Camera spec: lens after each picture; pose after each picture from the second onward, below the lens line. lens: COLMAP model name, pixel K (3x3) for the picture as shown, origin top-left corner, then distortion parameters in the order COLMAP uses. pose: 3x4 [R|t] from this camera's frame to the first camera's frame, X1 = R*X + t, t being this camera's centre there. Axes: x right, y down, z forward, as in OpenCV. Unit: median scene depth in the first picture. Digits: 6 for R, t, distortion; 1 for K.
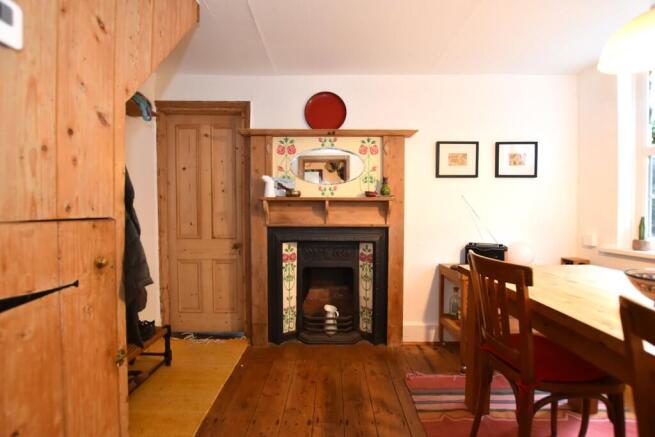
lens RADIAL K [[289.9, 0, 327.3], [0, 289.9, 217.3], [0, 0, 1]] dist [-0.029427, 0.001015]
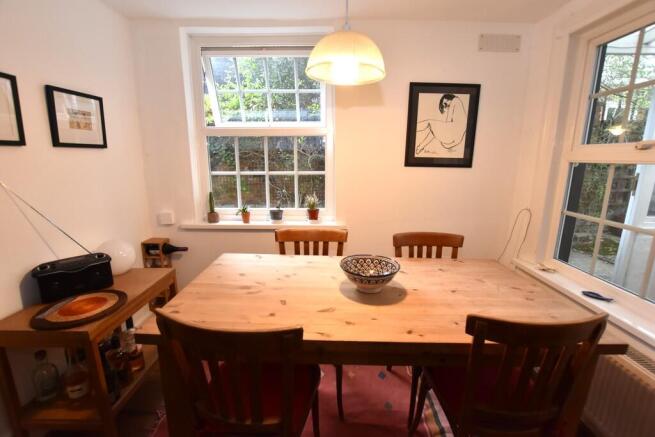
lens RADIAL K [[289.9, 0, 327.3], [0, 289.9, 217.3], [0, 0, 1]] dist [-0.029427, 0.001015]
pose [[-0.022226, -0.204959, 0.978518, -0.037639], [0.004518, 0.978729, 0.205105, -0.113373], [-0.999743, 0.008980, -0.020827, 0.445652]]
